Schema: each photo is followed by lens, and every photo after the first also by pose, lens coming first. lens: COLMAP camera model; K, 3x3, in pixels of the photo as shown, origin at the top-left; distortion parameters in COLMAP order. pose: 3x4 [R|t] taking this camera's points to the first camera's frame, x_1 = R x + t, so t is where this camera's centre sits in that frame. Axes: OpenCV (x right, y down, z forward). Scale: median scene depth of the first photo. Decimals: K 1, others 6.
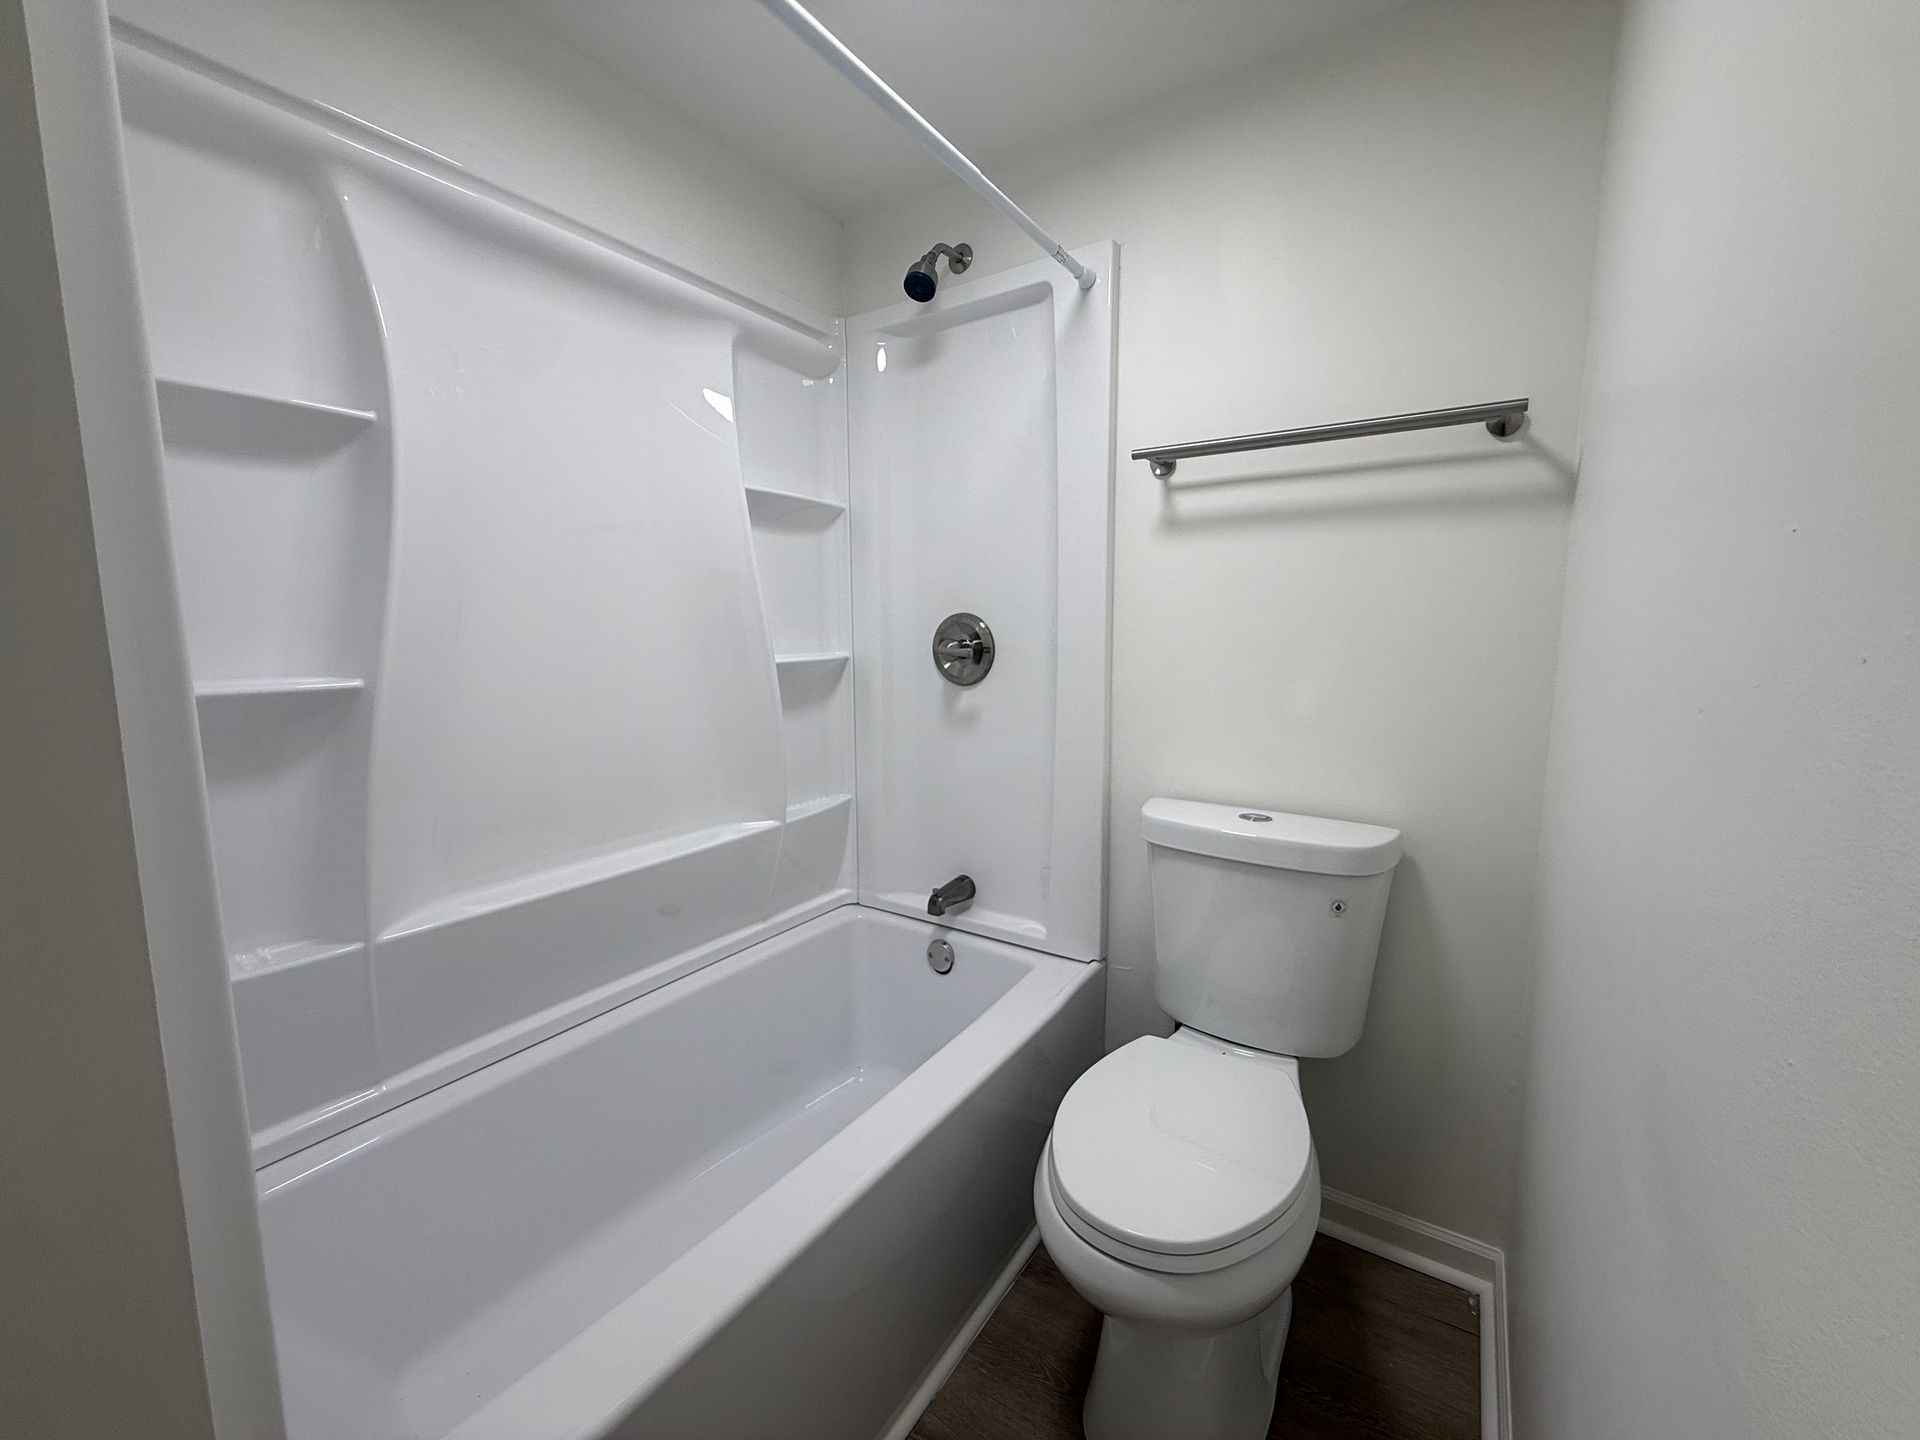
lens RADIAL K [[769.0, 0, 960.0], [0, 769.0, 720.0], [0, 0, 1]] dist [-0.000193, -0.000012]
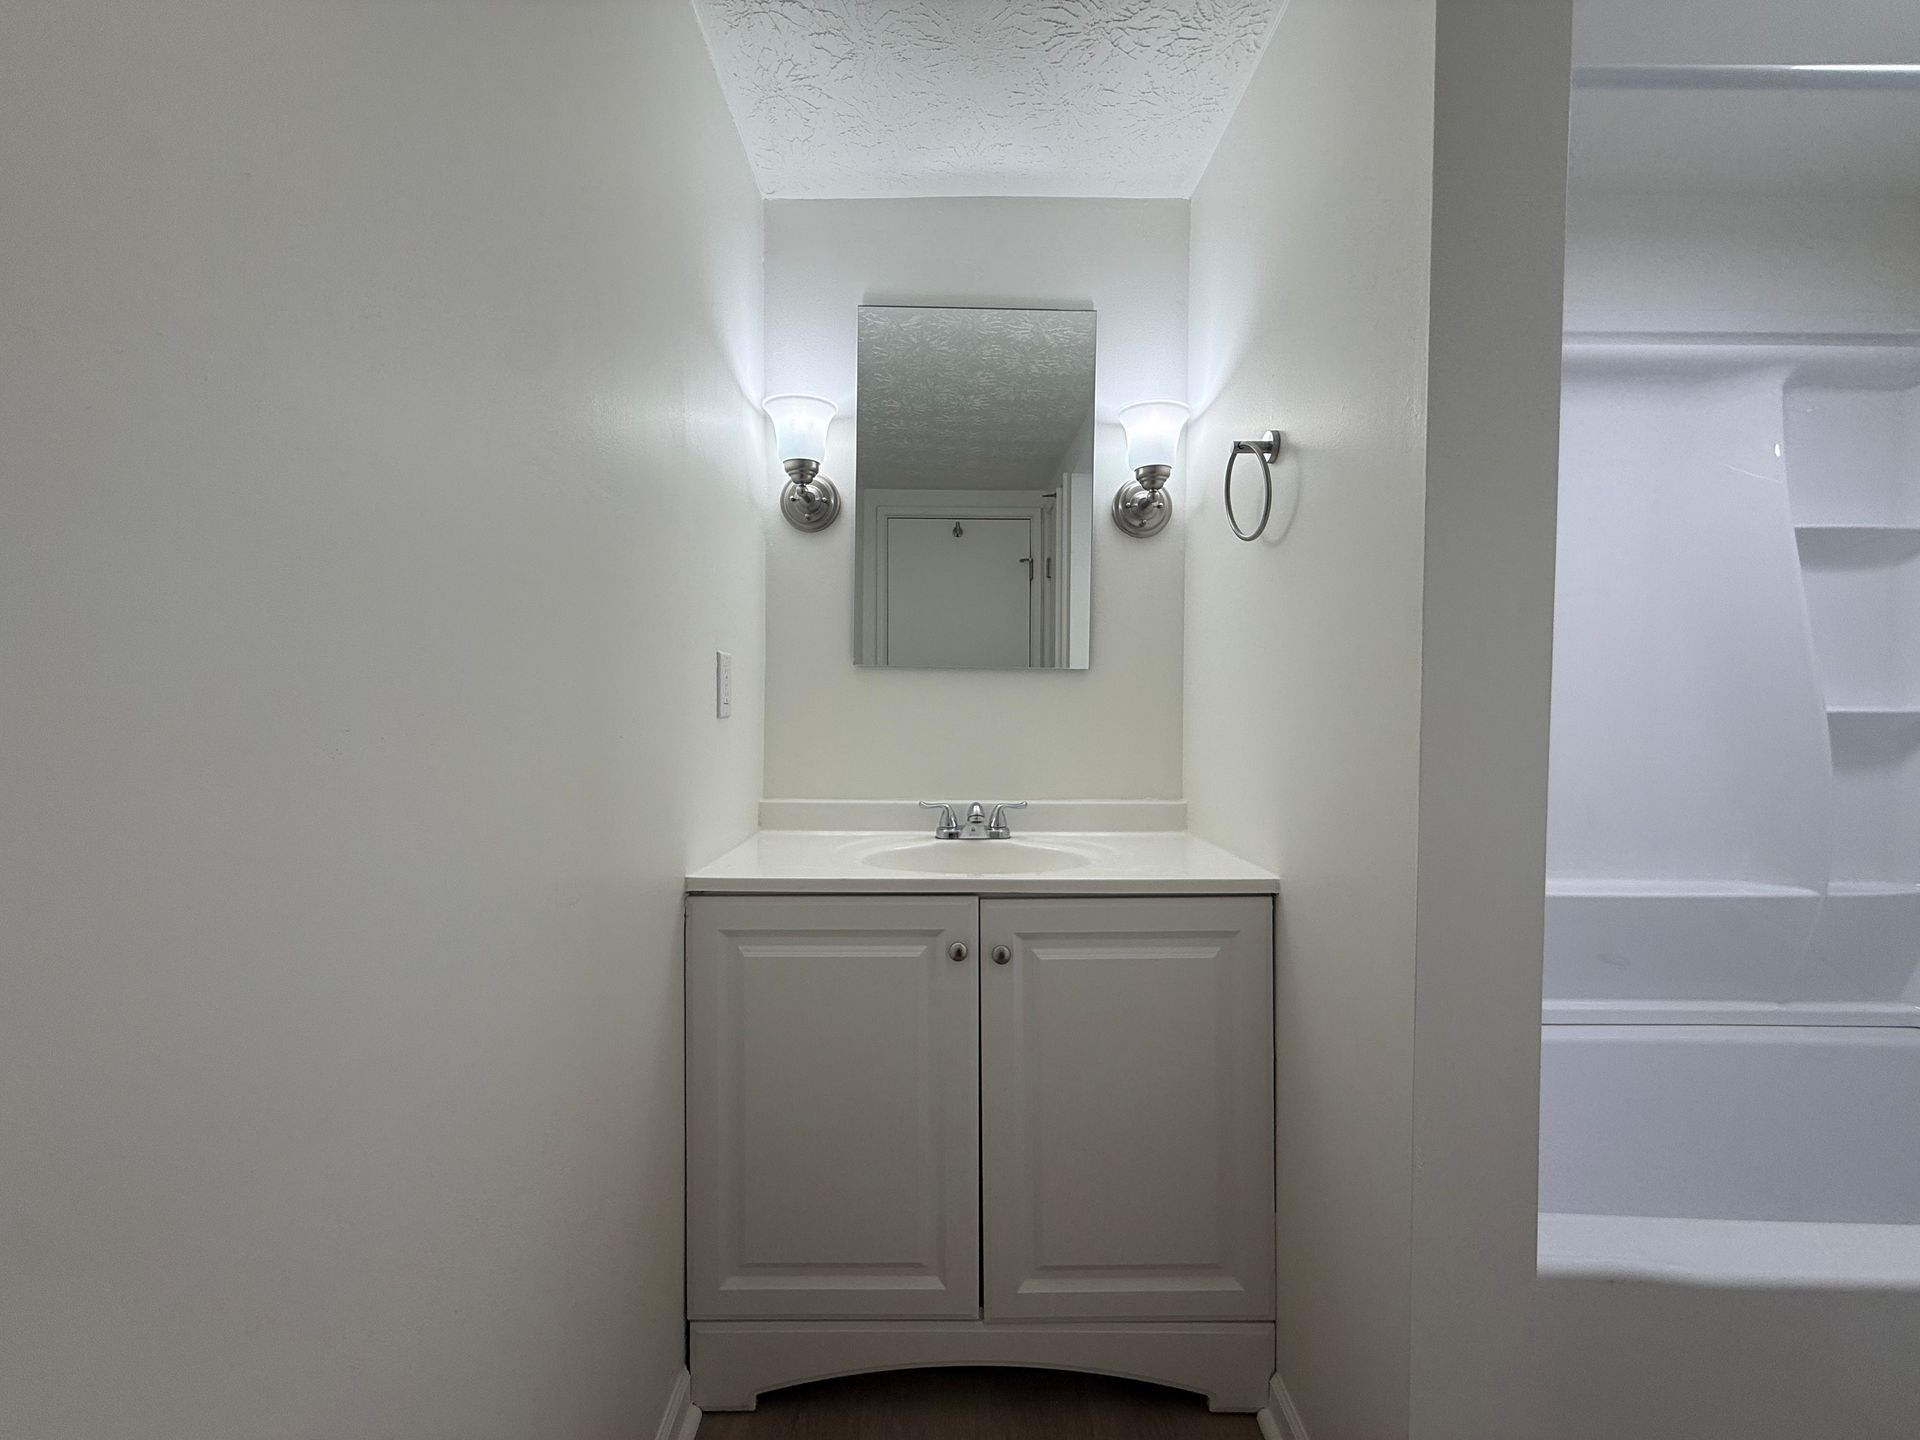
lens RADIAL K [[668.7, 0, 959.7], [0, 668.7, 689.8], [0, 0, 1]] dist [0.000593, 0.000108]
pose [[0.564804, 0.012937, -0.825124, -0.172865], [-0.097443, 0.993928, -0.051117, 0.037694], [0.819452, 0.109273, 0.562635, -0.279344]]
